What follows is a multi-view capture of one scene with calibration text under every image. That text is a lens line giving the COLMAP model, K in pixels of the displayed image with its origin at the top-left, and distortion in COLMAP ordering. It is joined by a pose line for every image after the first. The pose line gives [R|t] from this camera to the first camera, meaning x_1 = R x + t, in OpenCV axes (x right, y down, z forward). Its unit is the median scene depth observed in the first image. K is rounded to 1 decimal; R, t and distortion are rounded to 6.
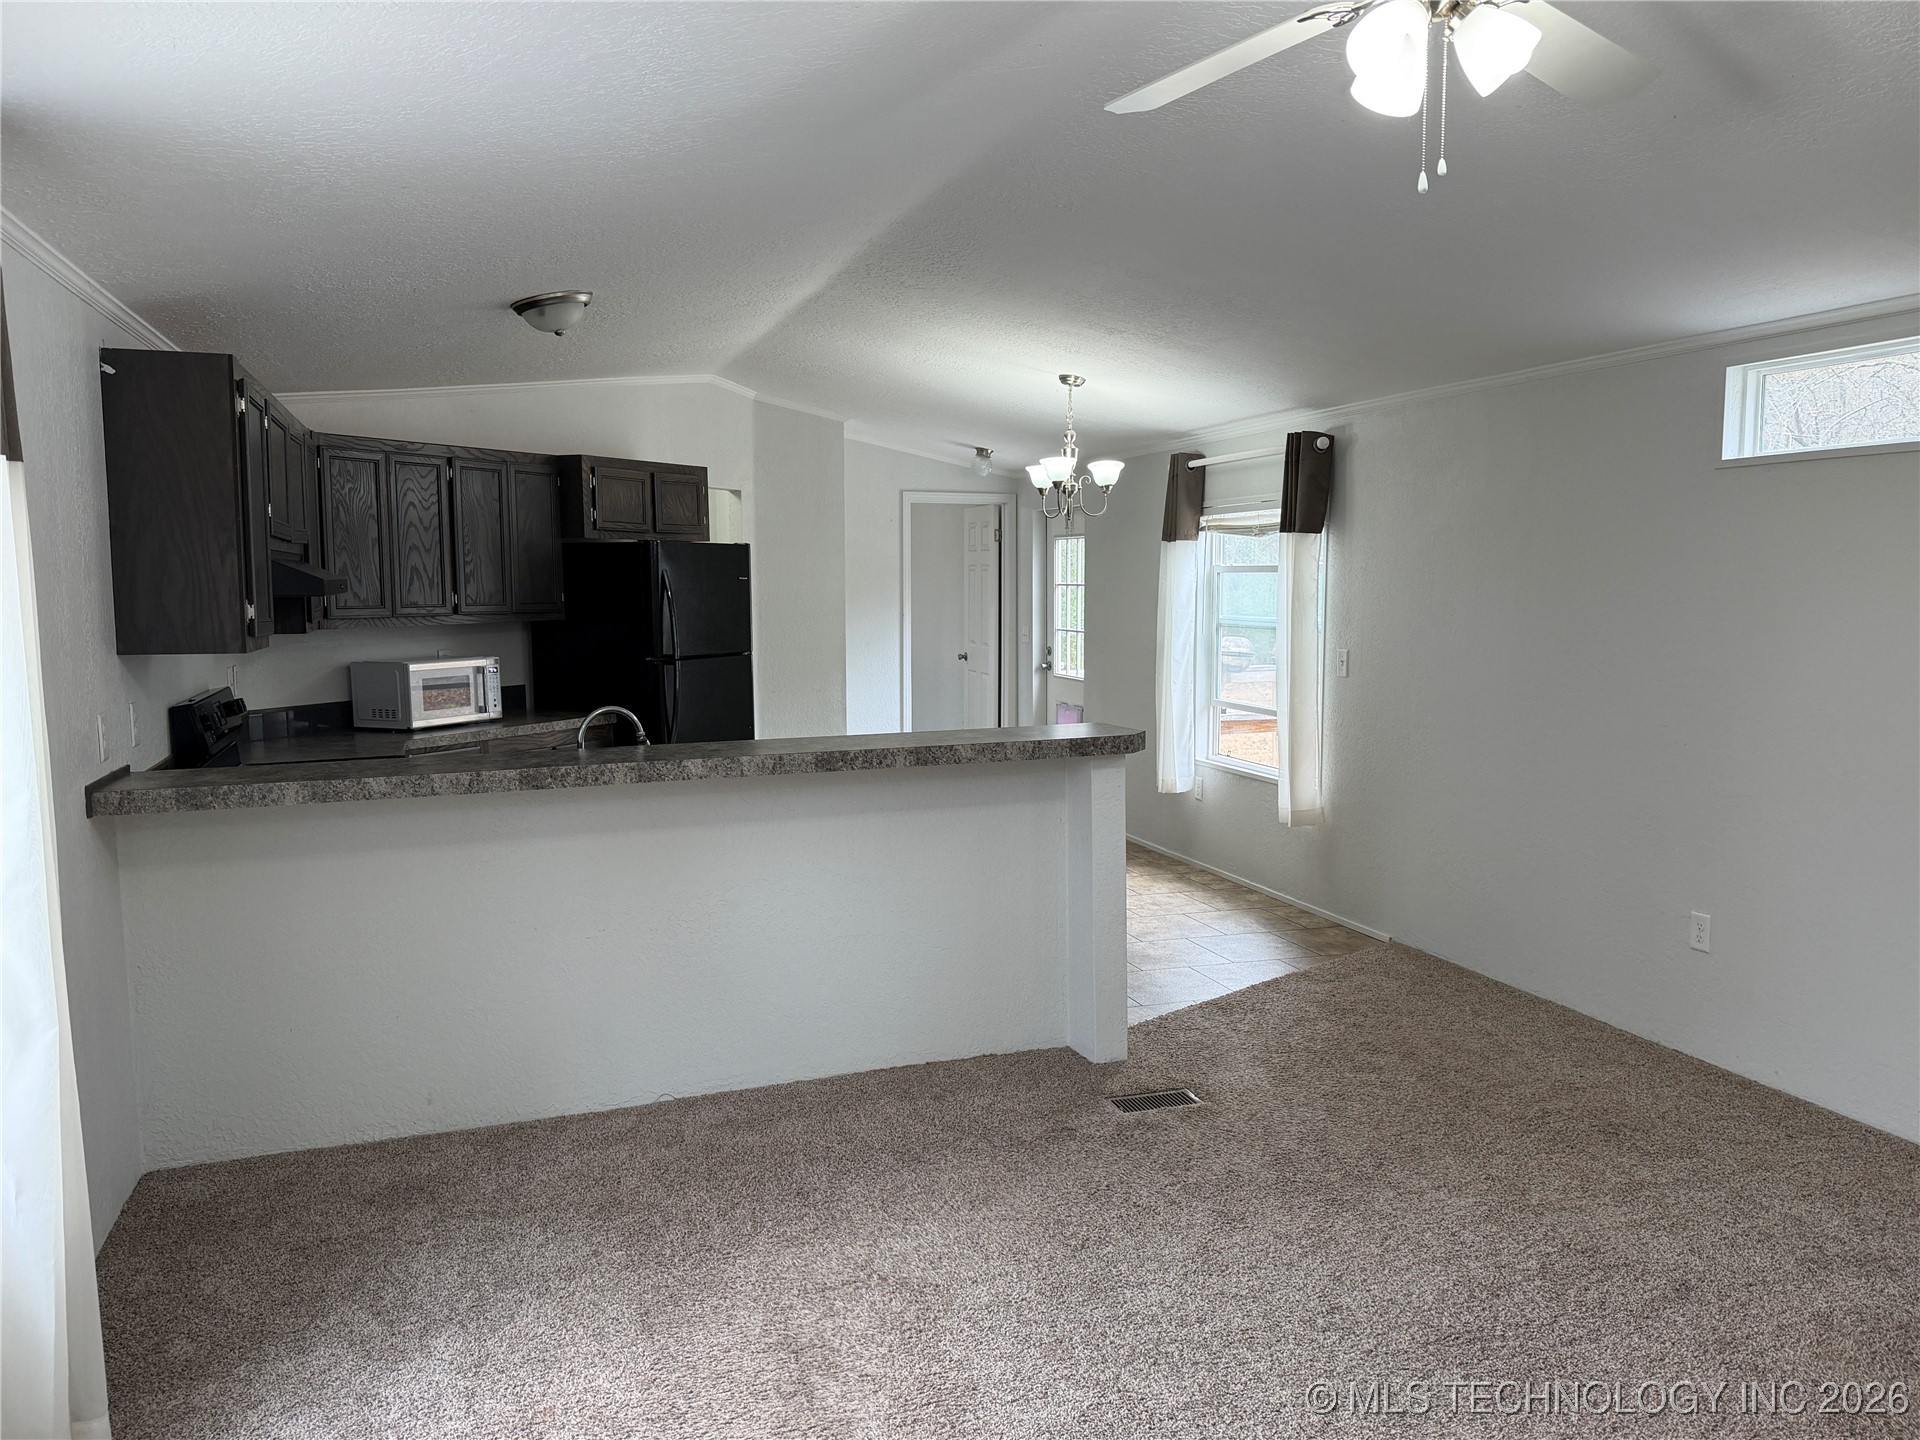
lens RADIAL K [[1395.7, 0, 966.0], [0, 1395.7, 717.3], [0, 0, 1]] dist [0.145900, -0.280101]
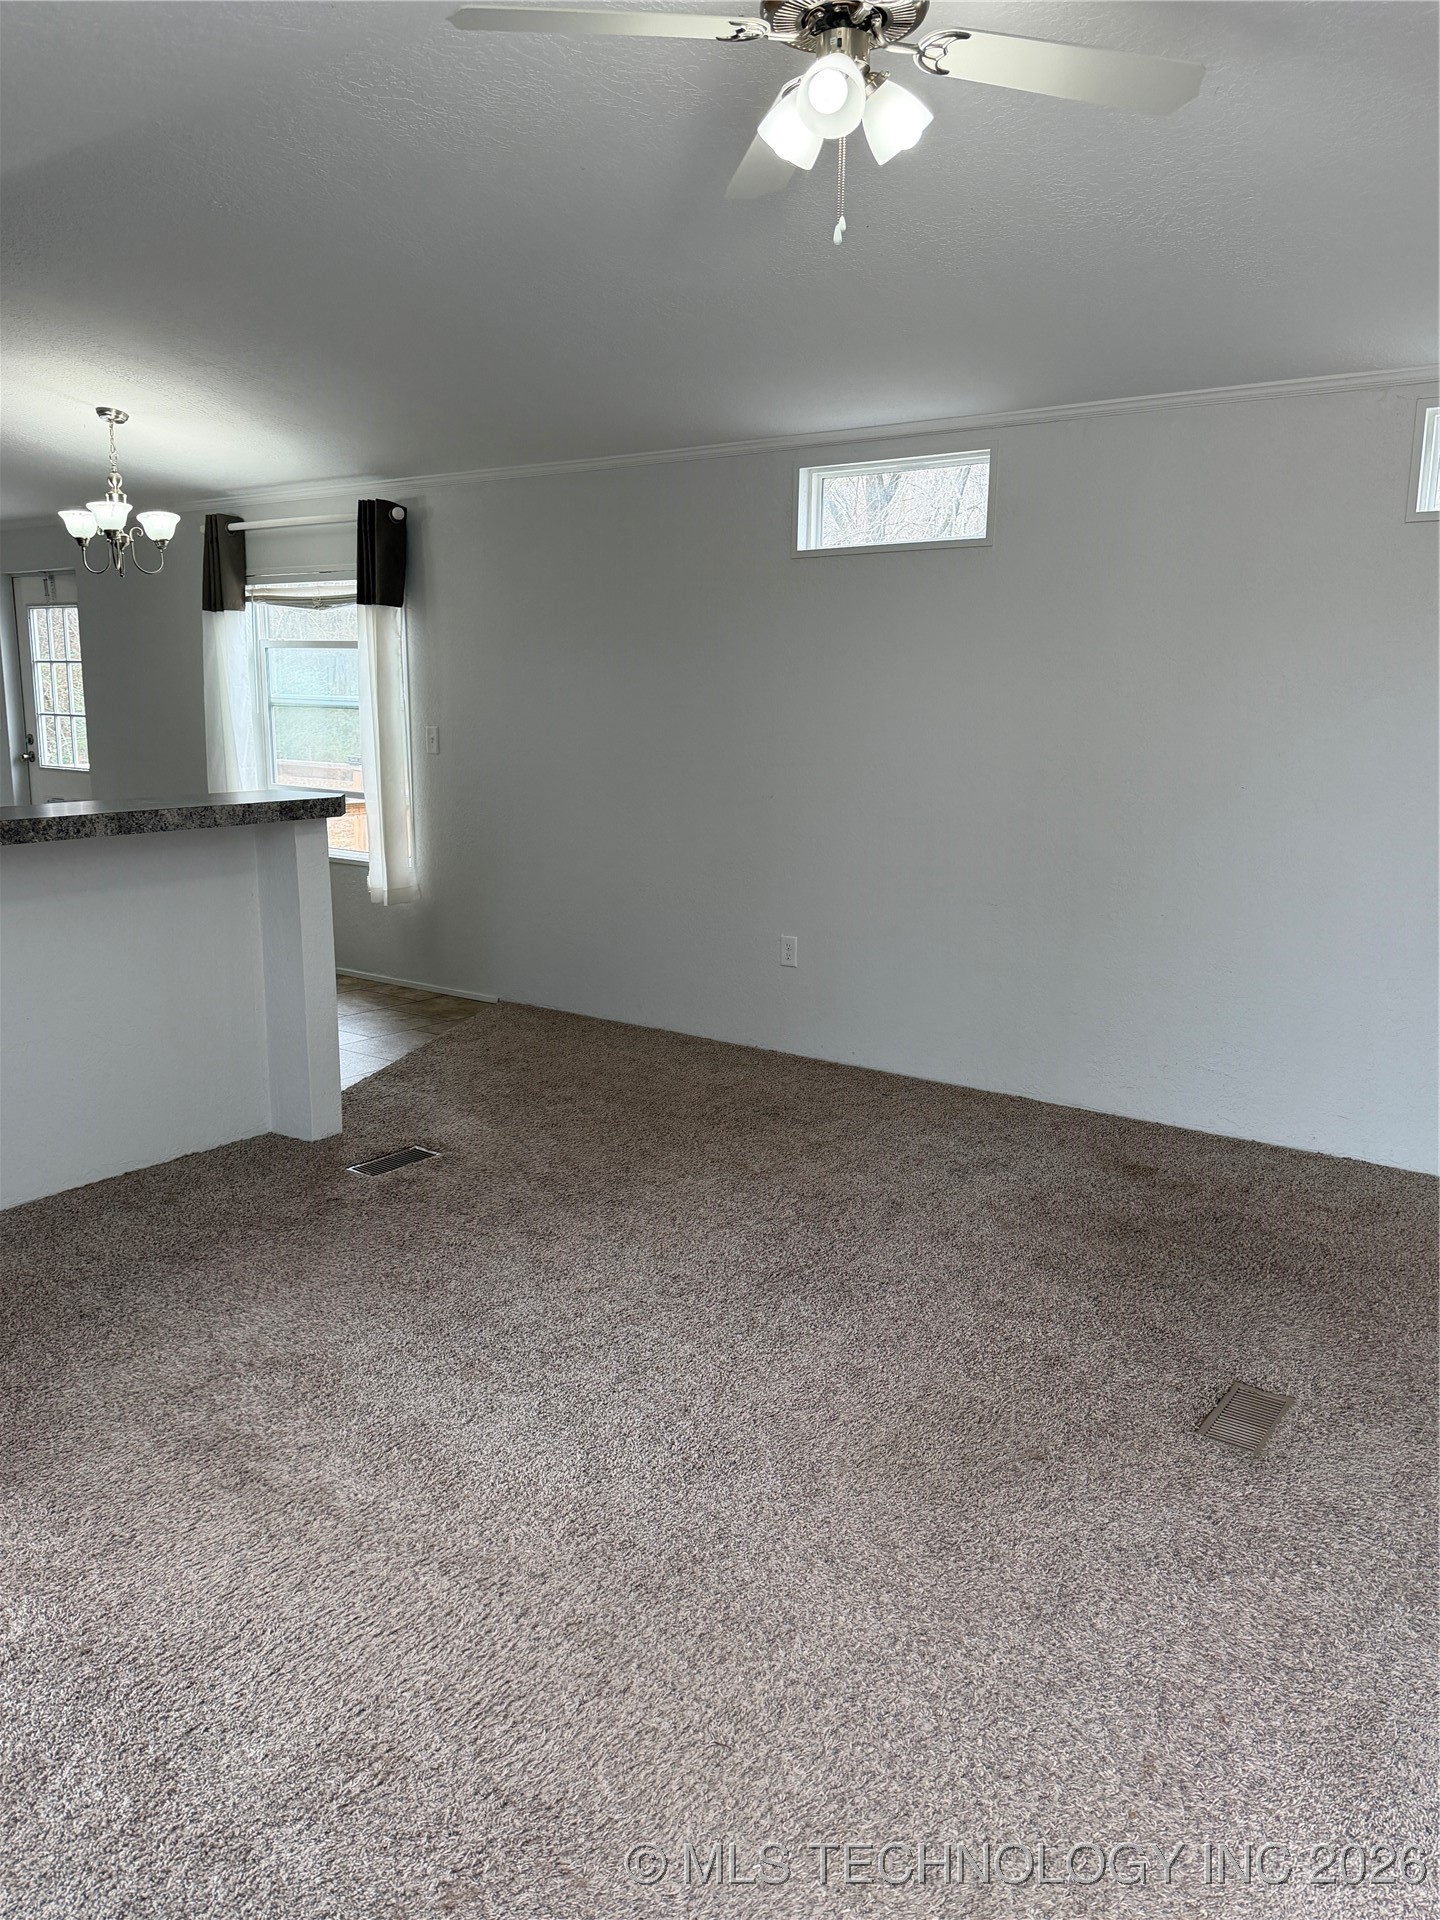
lens RADIAL K [[1395.7, 0, 710.0], [0, 1395.7, 964.2], [0, 0, 1]] dist [0.145900, -0.280101]
pose [[0.819884, -0.094201, 0.564726, -0.194479], [0.042182, 0.993629, 0.104505, 0.030910], [-0.570973, -0.061861, 0.818635, 0.049699]]
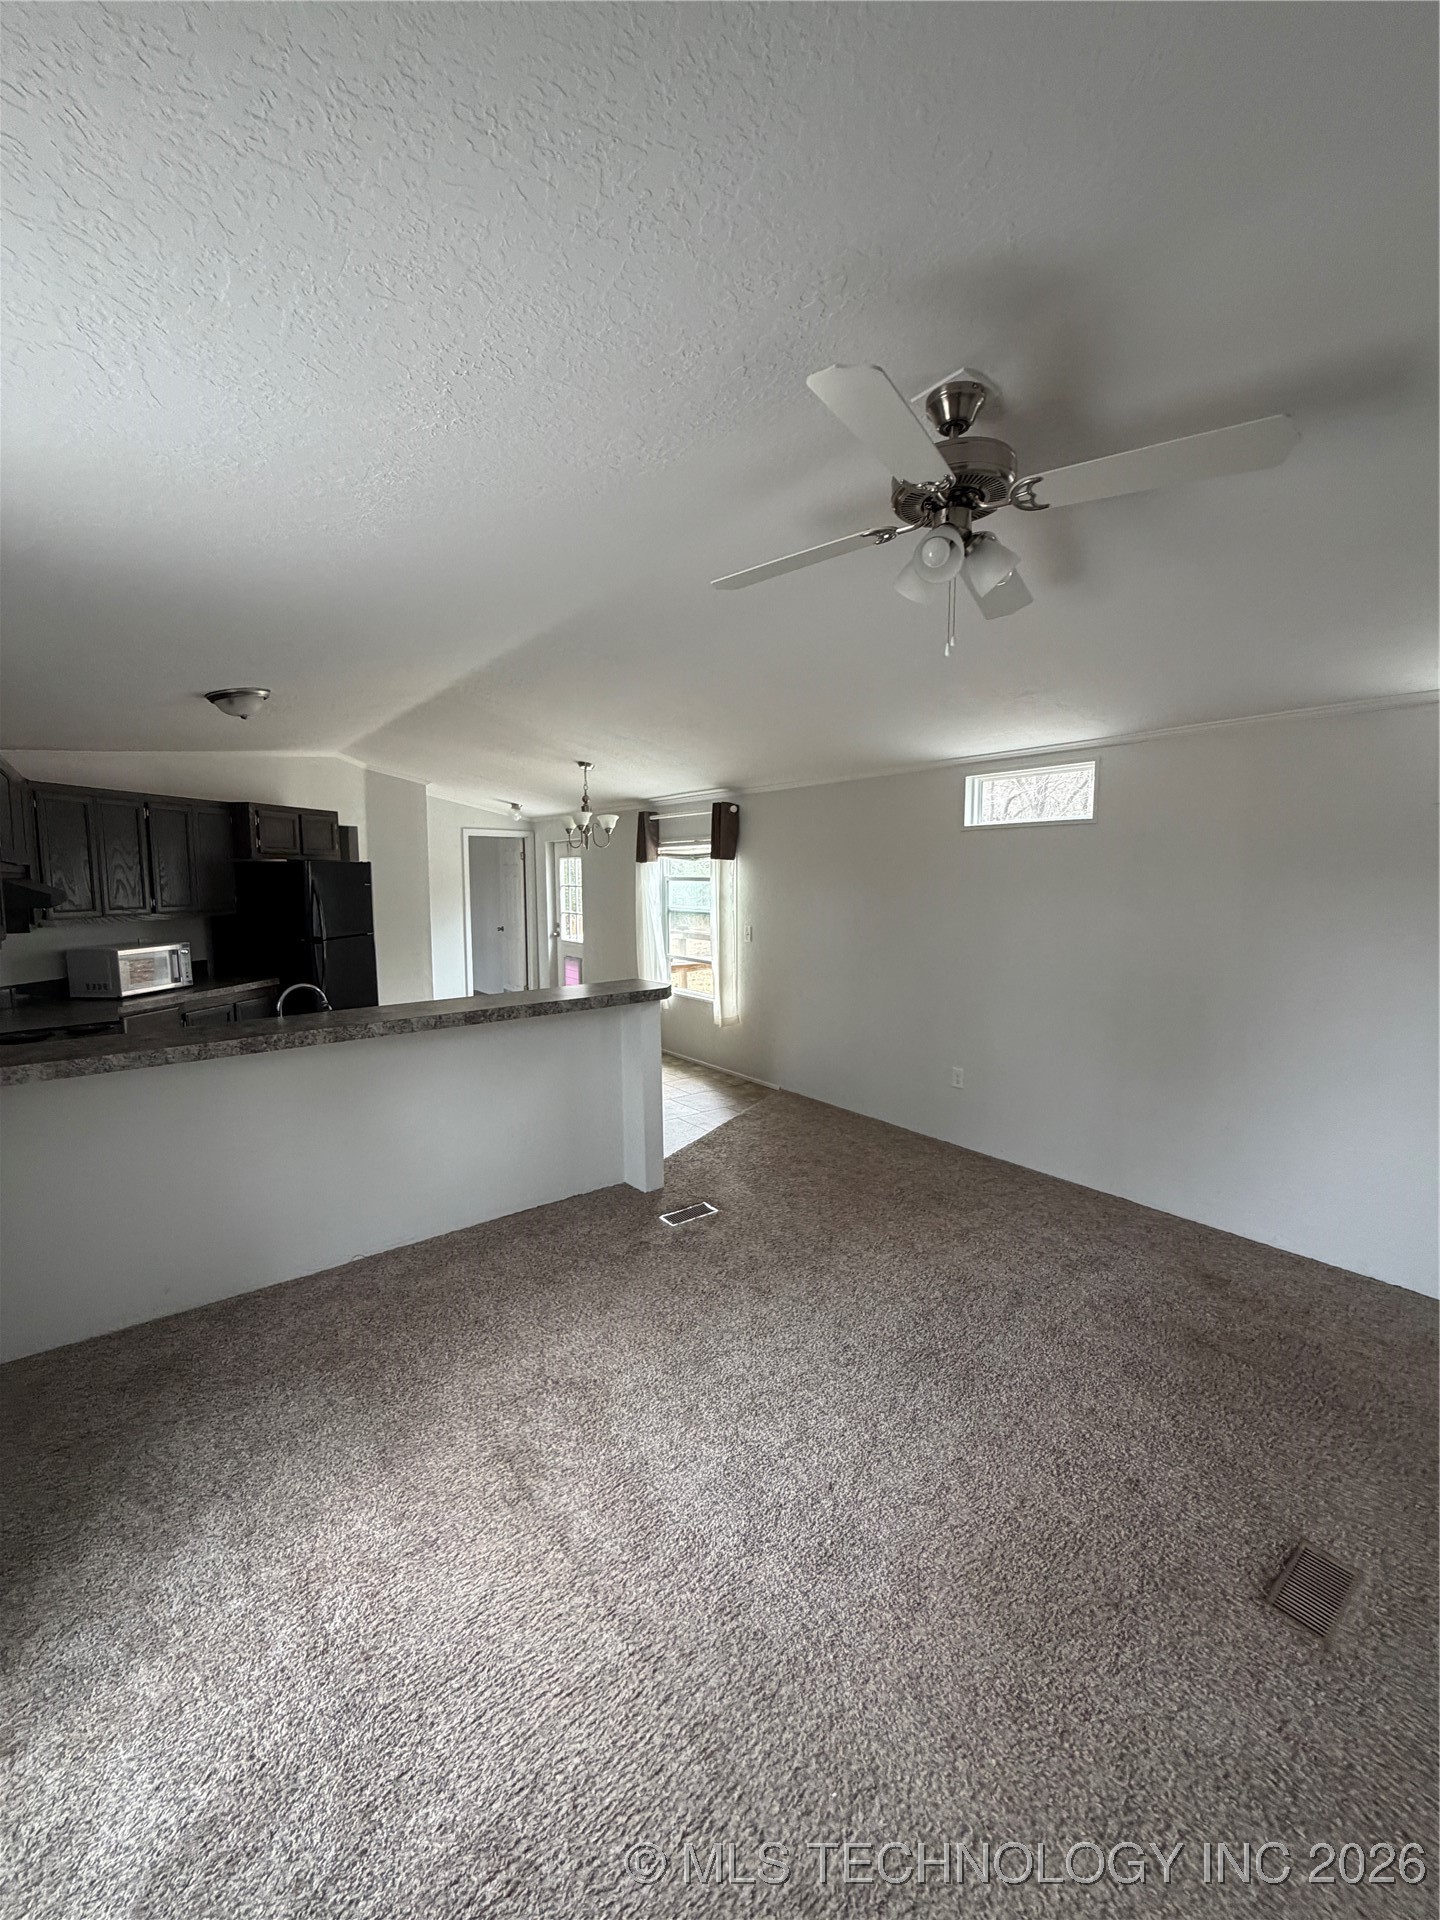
lens RADIAL K [[762.5, 0, 720.9], [0, 762.5, 952.1], [0, 0, 1]] dist [-0.000464, 0.000786]
pose [[0.948556, -0.030021, 0.315184, -0.081330], [0.029979, 0.999538, 0.004983, -0.026102], [-0.315188, 0.004722, 0.949018, 0.129116]]
